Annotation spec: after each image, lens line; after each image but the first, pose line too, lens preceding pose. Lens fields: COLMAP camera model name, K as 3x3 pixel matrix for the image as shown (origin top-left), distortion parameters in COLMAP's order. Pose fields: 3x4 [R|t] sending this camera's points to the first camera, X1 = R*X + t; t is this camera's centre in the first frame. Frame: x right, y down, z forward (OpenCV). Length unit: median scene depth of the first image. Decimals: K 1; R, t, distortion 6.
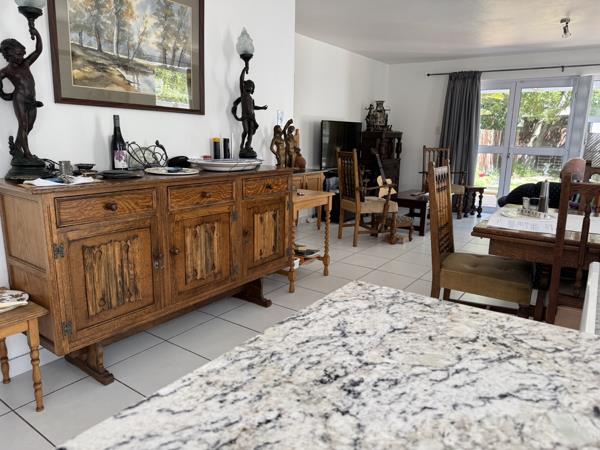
lens RADIAL K [[416.6, 0, 291.3], [0, 416.6, 223.4], [0, 0, 1]] dist [0.059495, -0.084683]
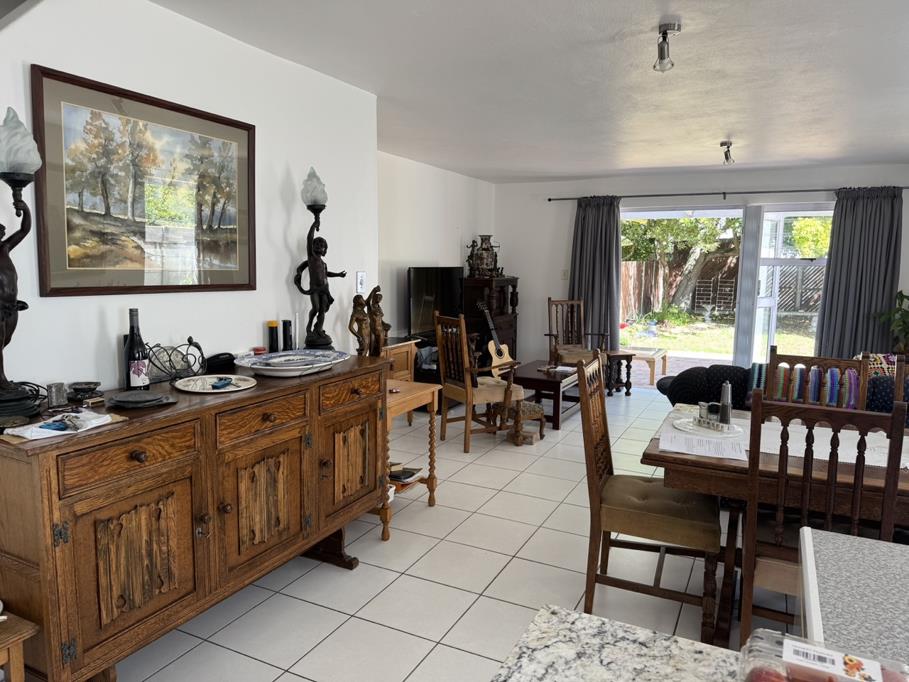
lens RADIAL K [[631.1, 0, 441.3], [0, 631.1, 338.6], [0, 0, 1]] dist [0.059495, -0.084683]
pose [[0.988482, -0.027346, 0.148848, -0.069274], [0.039510, 0.996060, -0.079392, -0.092794], [-0.146090, 0.084358, 0.985668, -0.067663]]
